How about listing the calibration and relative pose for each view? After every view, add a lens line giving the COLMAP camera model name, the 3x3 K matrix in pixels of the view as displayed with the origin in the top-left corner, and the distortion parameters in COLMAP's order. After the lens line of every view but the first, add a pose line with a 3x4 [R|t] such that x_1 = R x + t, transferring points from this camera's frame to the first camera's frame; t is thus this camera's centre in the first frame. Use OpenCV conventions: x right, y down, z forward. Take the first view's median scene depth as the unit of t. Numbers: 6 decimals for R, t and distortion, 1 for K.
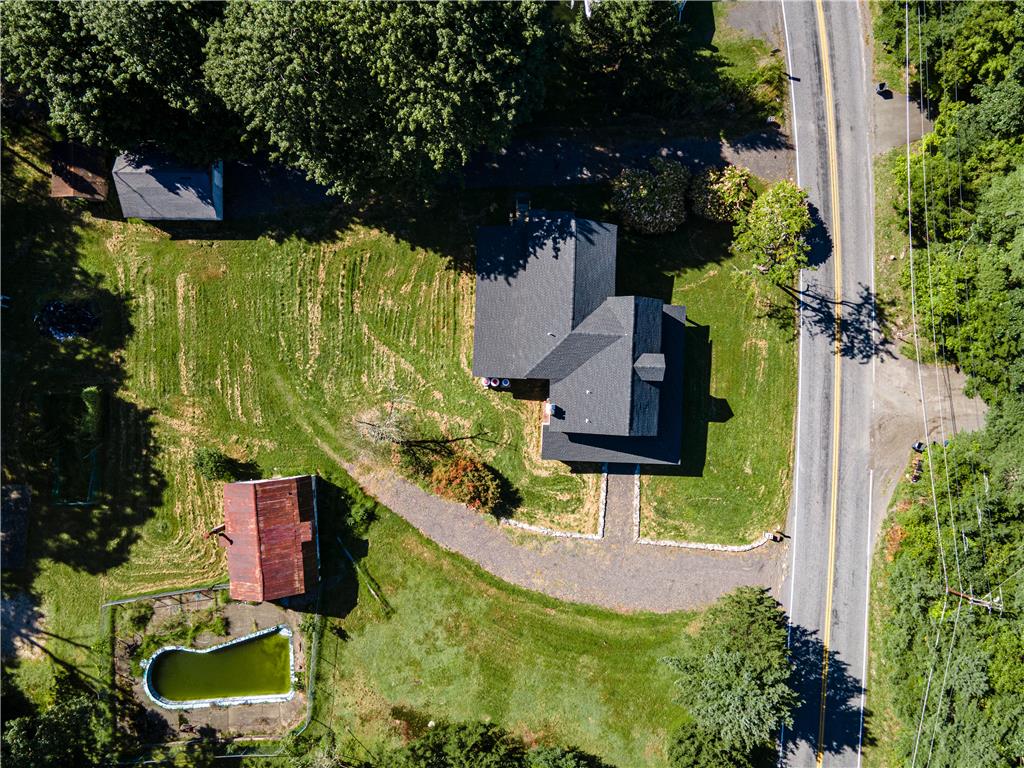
lens RADIAL K [[753.5, 0, 512.9], [0, 753.5, 380.6], [0, 0, 1]] dist [0.029809, -0.001203]
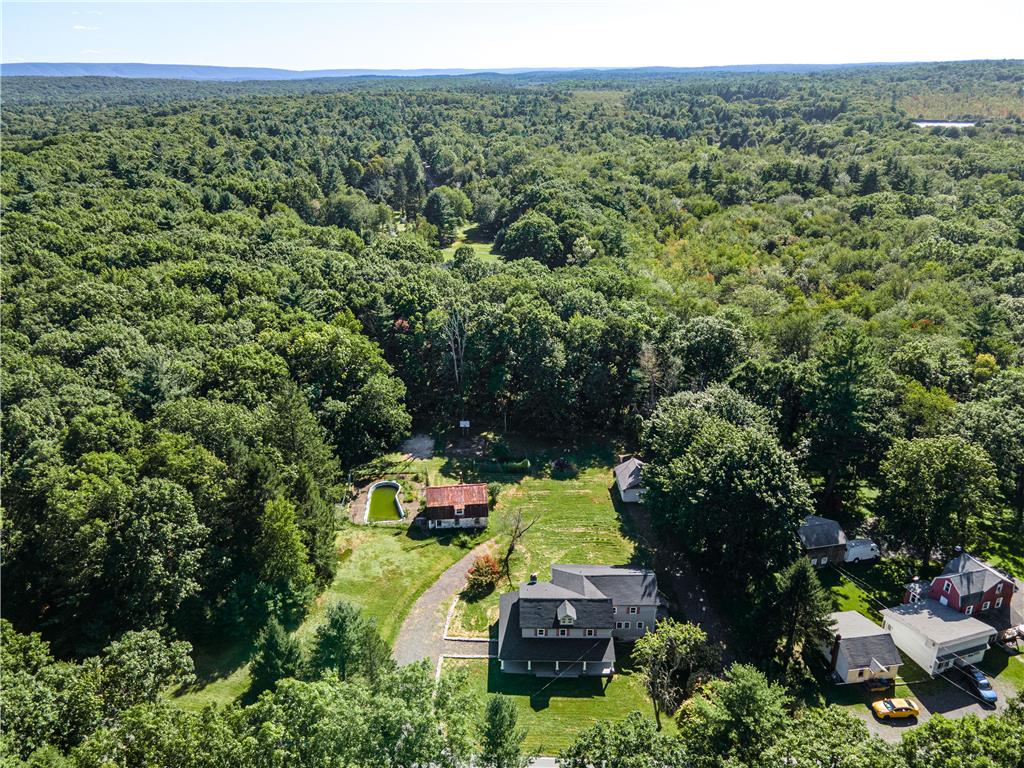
lens RADIAL K [[753.5, 0, 511.9], [0, 753.5, 387.7], [0, 0, 1]] dist [0.029809, -0.001203]
pose [[0.035013, 0.371313, -0.927848, 1.262864], [-0.999229, 0.029507, -0.025898, 0.104080], [0.017762, 0.928039, 0.372059, 0.037020]]
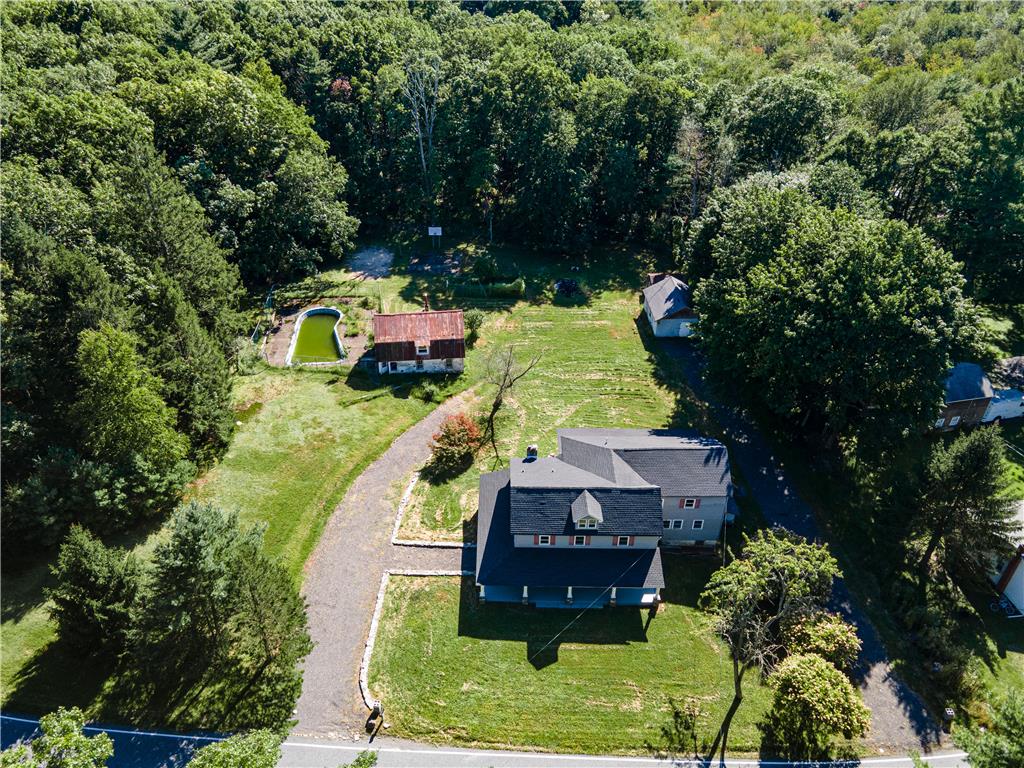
lens RADIAL K [[753.5, 0, 502.7], [0, 753.5, 388.2], [0, 0, 1]] dist [0.029809, -0.001203]
pose [[0.035777, 0.557383, -0.829485, 0.774232], [-0.999268, 0.031176, -0.022152, 0.089728], [0.013513, 0.829670, 0.558090, 0.336588]]
